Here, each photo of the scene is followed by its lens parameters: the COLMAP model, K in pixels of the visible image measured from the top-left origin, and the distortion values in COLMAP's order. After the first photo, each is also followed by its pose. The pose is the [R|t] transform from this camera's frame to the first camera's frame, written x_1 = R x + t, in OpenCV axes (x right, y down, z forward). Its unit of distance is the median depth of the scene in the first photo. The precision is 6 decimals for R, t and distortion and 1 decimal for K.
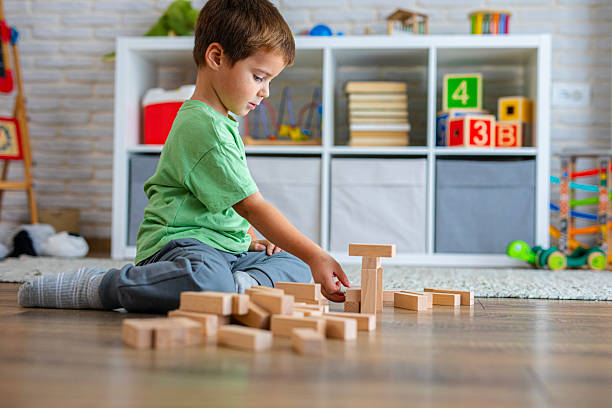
lens RADIAL K [[867.1, 0, 305.7], [0, 867.1, 205.7], [0, 0, 1]] dist [0.014269, 0.000000]
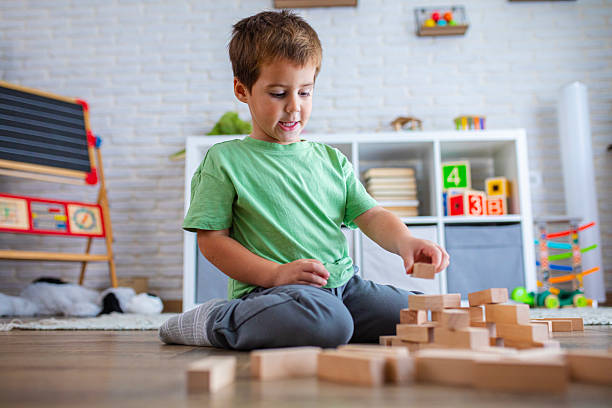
lens RADIAL K [[590.2, 0, 304.8], [0, 590.2, 205.8], [0, 0, 1]] dist [-0.029655, 0.000000]
pose [[0.996640, -0.018251, 0.079844, -0.118808], [0.028992, 0.990353, -0.135501, 0.027330], [-0.076601, 0.137360, 0.987555, 0.155015]]
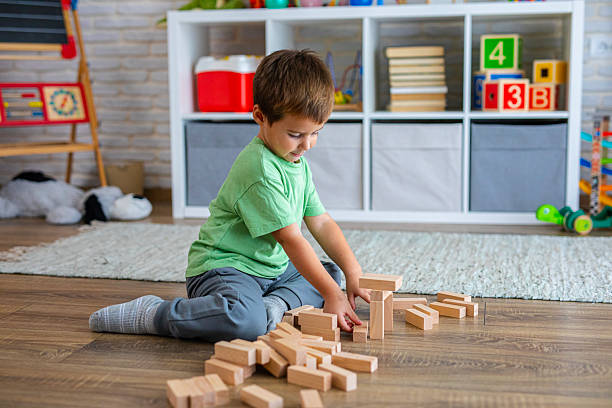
lens RADIAL K [[867.1, 0, 306.6], [0, 867.1, 205.7], [0, 0, 1]] dist [0.014269, 0.000000]
pose [[0.996336, -0.014737, -0.084249, 0.037680], [0.027034, 0.988806, 0.146741, -0.111905], [0.081143, -0.148481, 0.985581, -0.066321]]
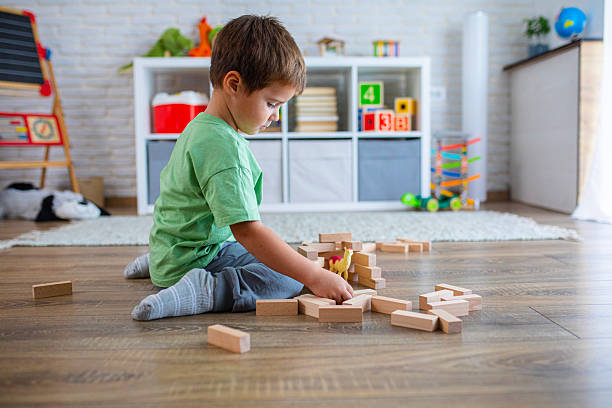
lens RADIAL K [[590.2, 0, 305.6], [0, 590.2, 207.2], [0, 0, 1]] dist [-0.029655, 0.000000]
pose [[0.983930, -0.043287, 0.173227, -0.120905], [0.025474, 0.994276, 0.103764, -0.045458], [-0.176727, -0.097684, 0.979401, -0.006886]]
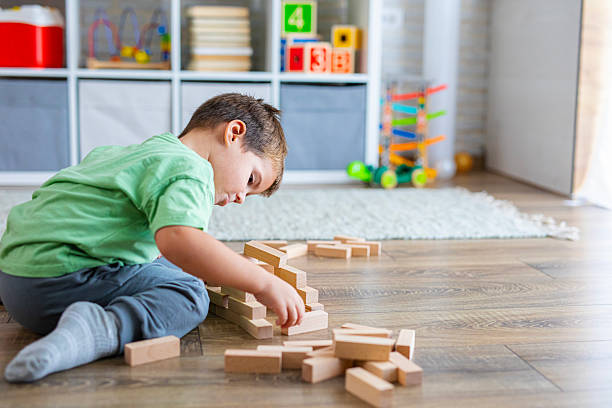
lens RADIAL K [[867.1, 0, 304.8], [0, 867.1, 206.2], [0, 0, 1]] dist [0.014269, 0.000000]
pose [[0.953582, -0.044836, 0.297778, -0.144222], [-0.005955, 0.985853, 0.167509, -0.083554], [-0.301076, -0.161507, 0.939824, -0.045500]]
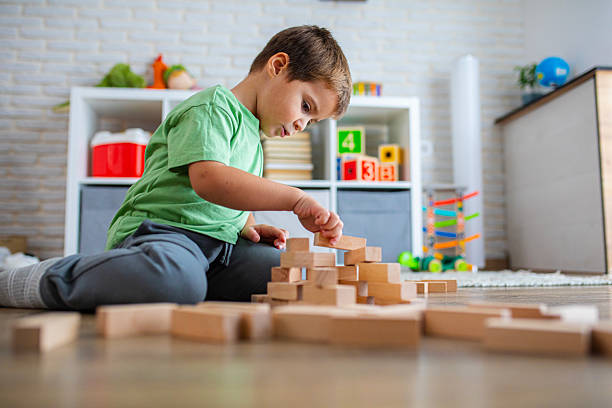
lens RADIAL K [[590.2, 0, 305.0], [0, 590.2, 204.6], [0, 0, 1]] dist [-0.029655, 0.000000]
pose [[0.970453, 0.003244, 0.241270, -0.102979], [0.015595, 0.996976, -0.076129, 0.031791], [-0.240788, 0.077642, 0.967467, 0.166516]]
